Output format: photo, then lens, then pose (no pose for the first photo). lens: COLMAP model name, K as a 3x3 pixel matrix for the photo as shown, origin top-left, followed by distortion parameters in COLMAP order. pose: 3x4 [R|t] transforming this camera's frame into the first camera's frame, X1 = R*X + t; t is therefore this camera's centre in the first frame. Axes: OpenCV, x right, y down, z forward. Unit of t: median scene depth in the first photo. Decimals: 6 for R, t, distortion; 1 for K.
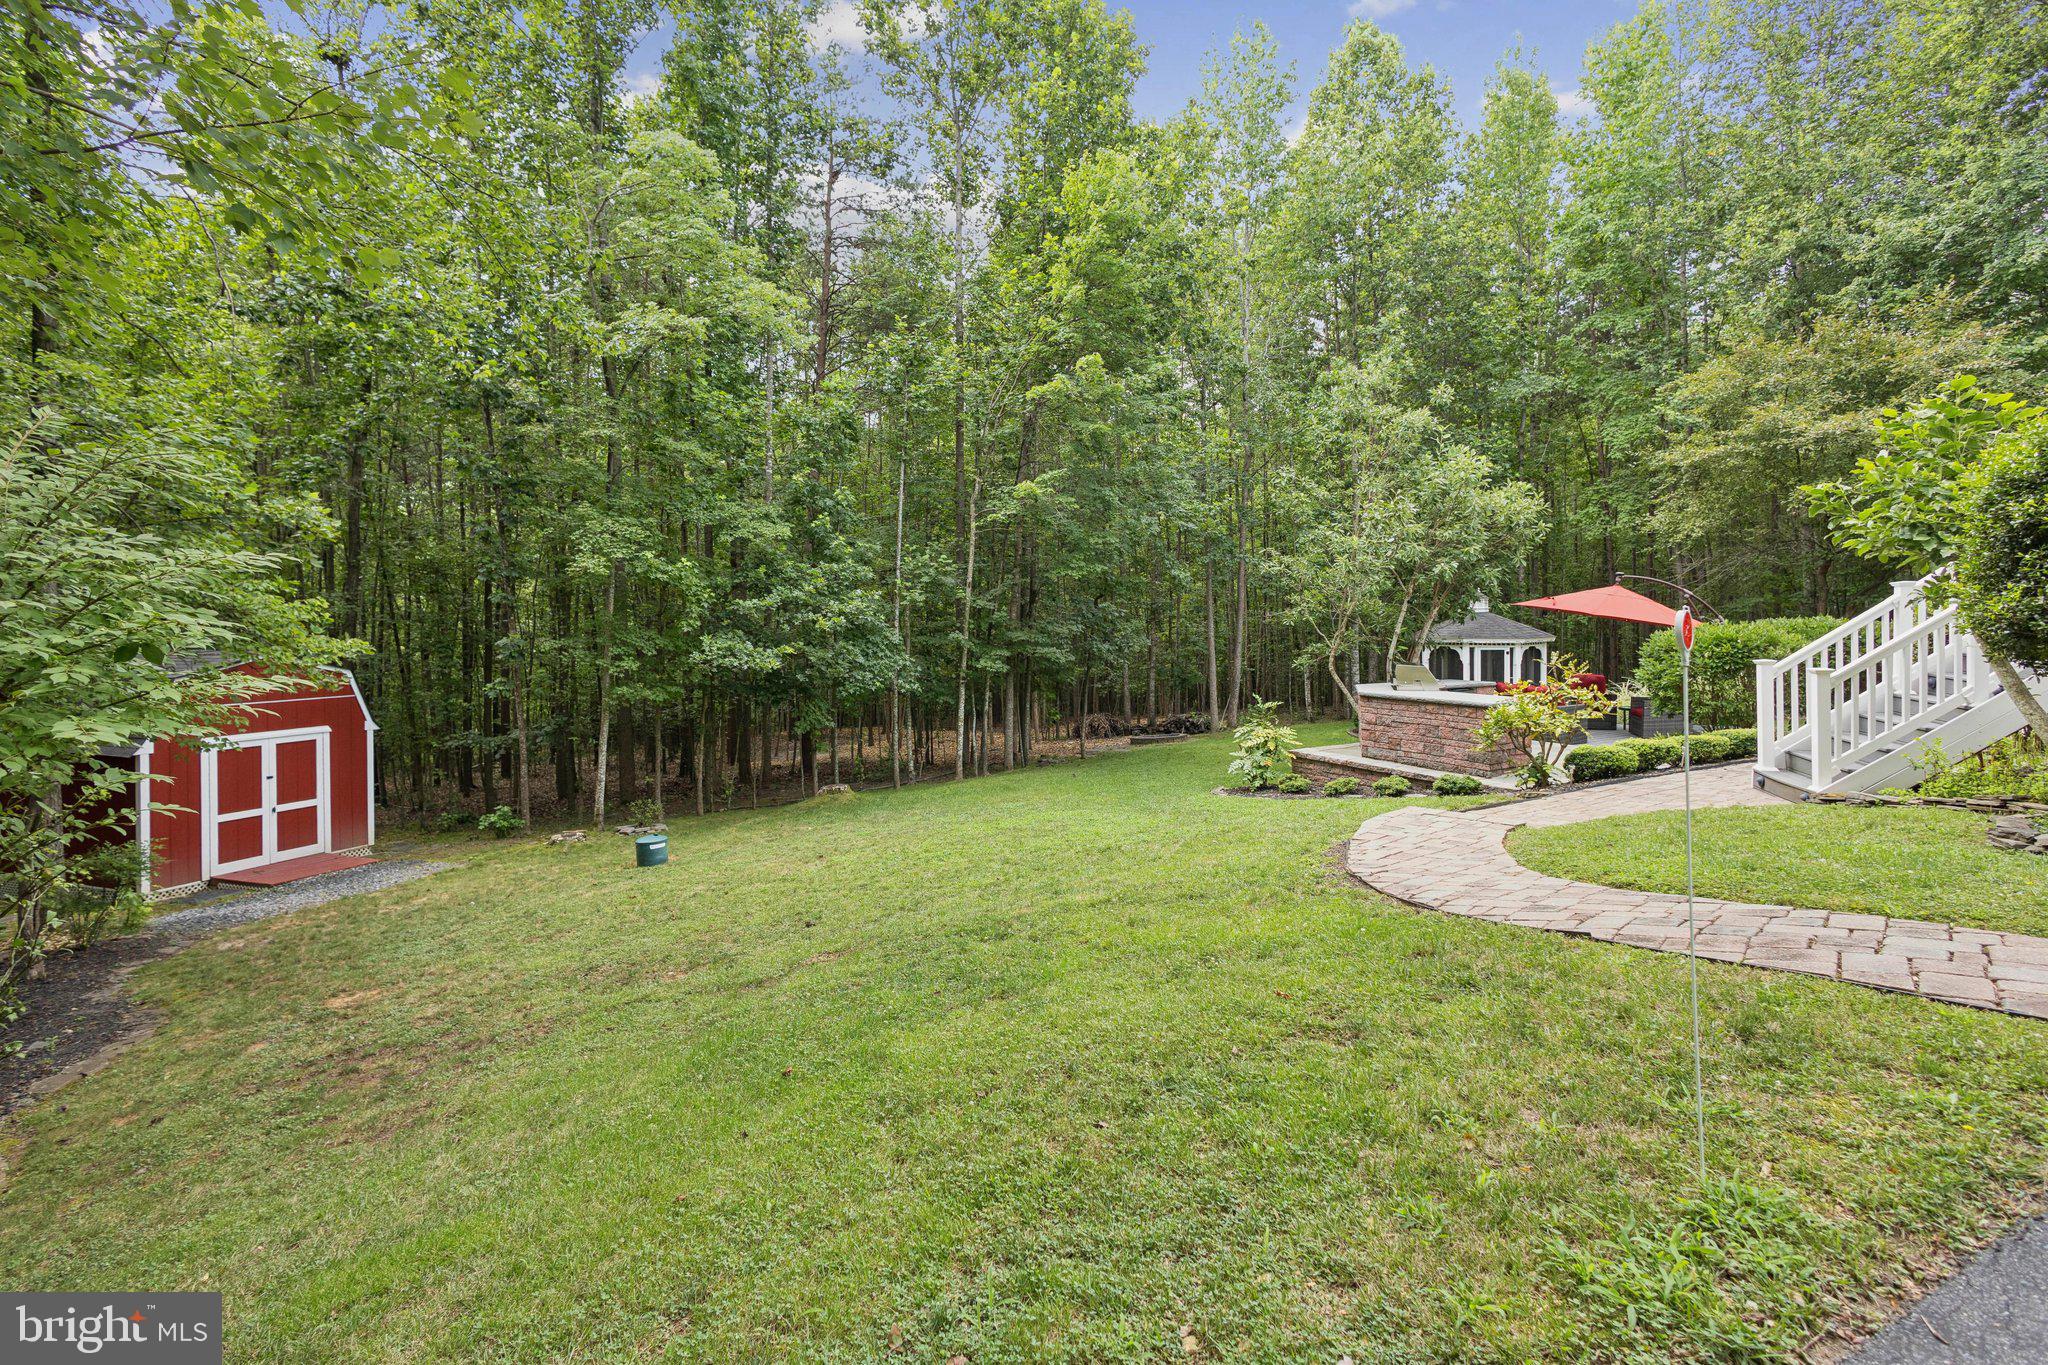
lens RADIAL K [[949.9, 0, 1030.2], [0, 949.9, 638.1], [0, 0, 1]] dist [0.003189, -0.000063]
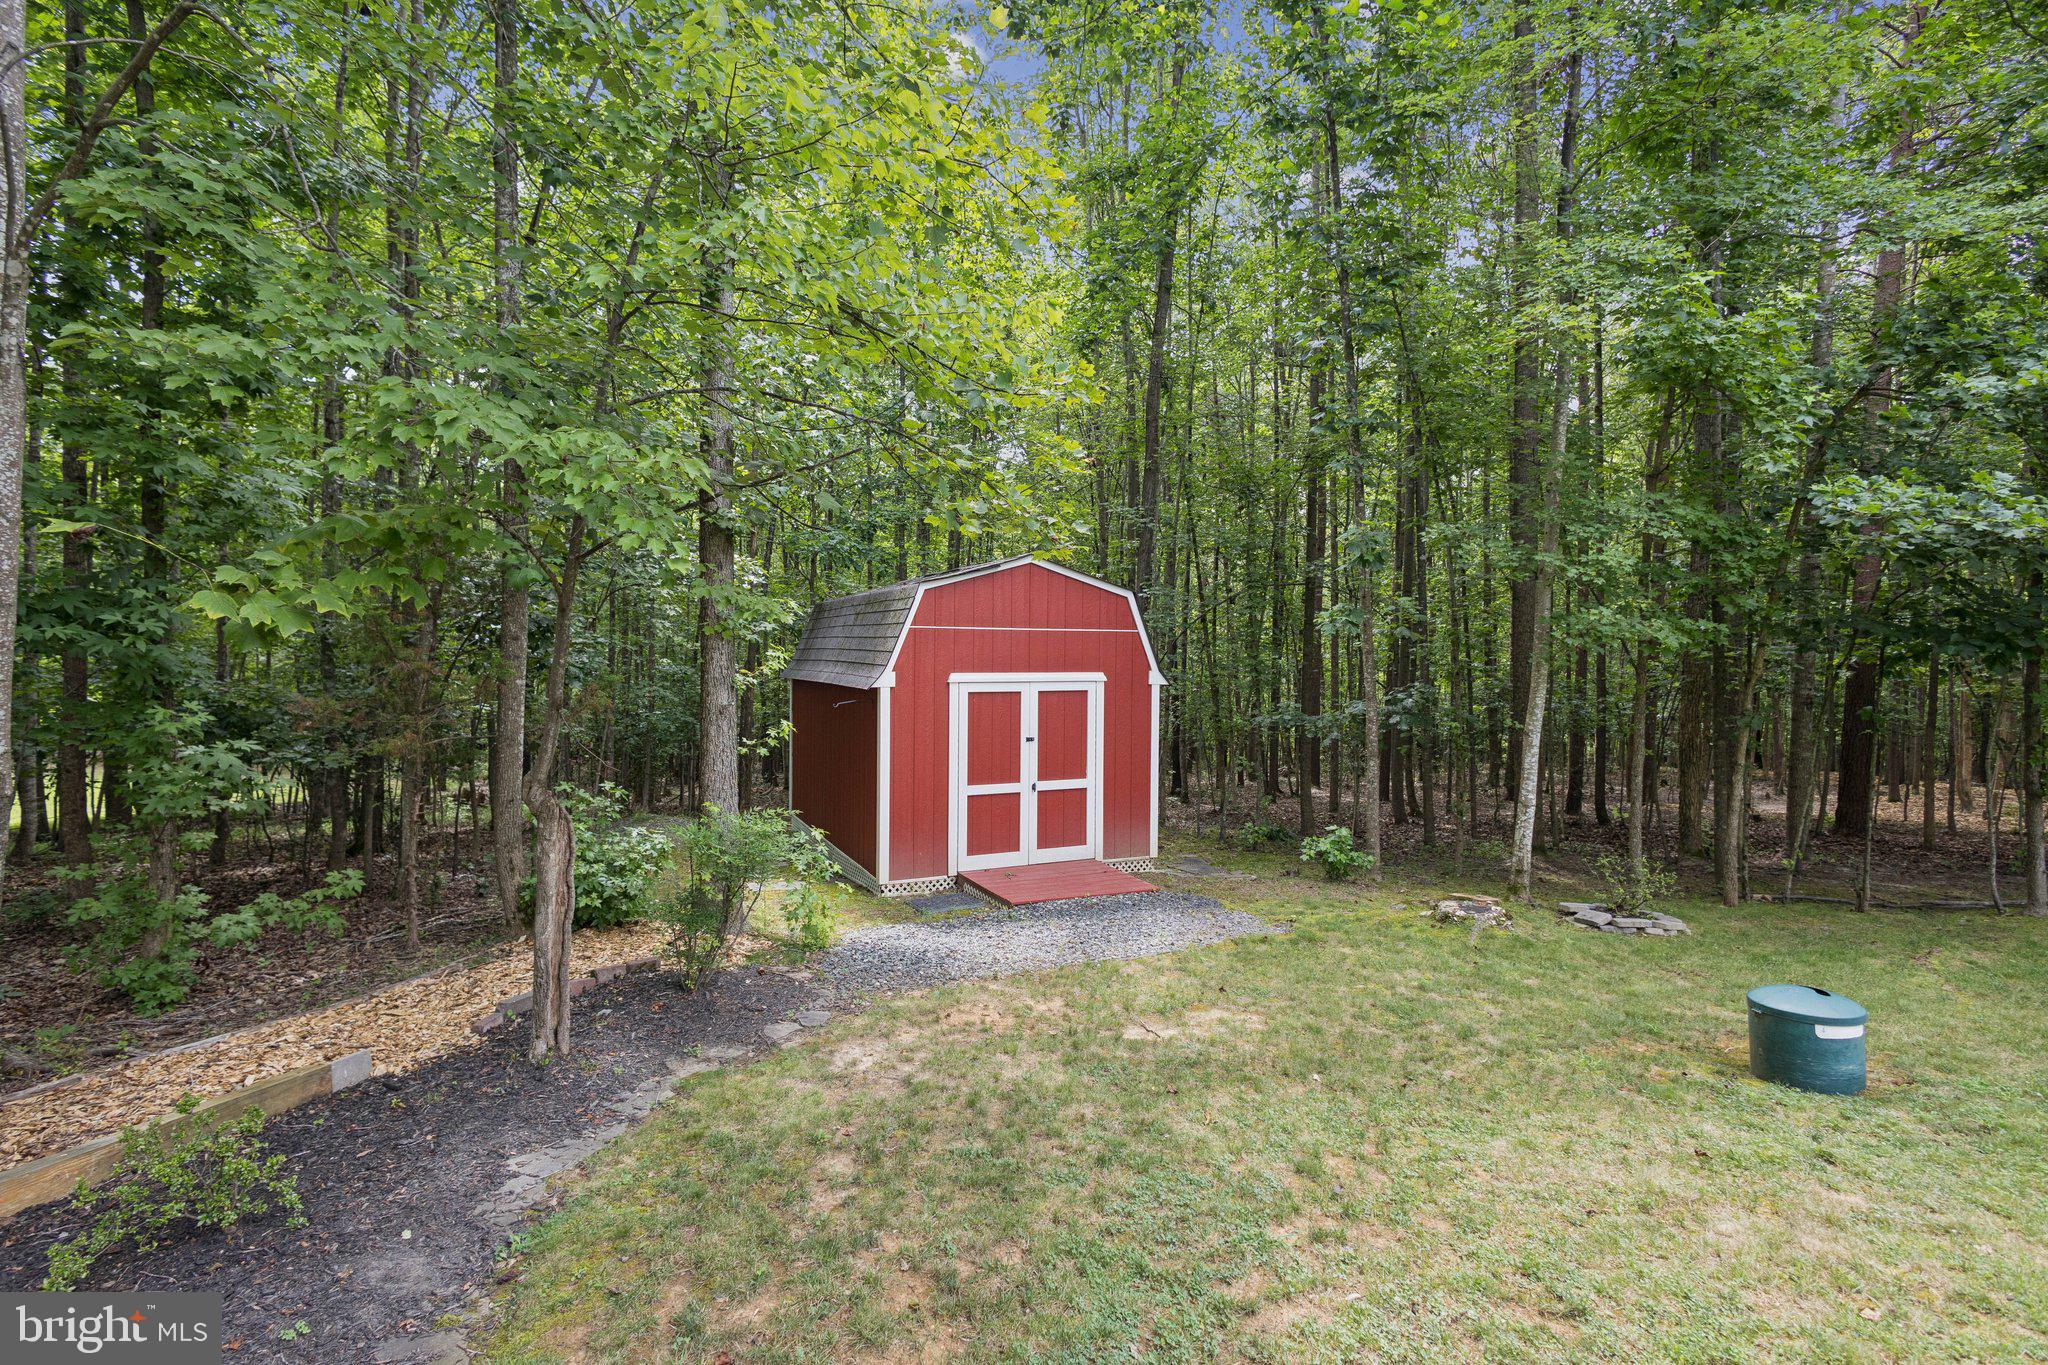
lens RADIAL K [[949.9, 0, 1024.8], [0, 949.9, 679.6], [0, 0, 1]] dist [0.003189, -0.000063]
pose [[0.709134, 0.031149, -0.704385, -0.318754], [-0.019838, 0.999510, 0.024229, 0.086214], [0.704795, -0.003208, 0.709404, 0.508040]]
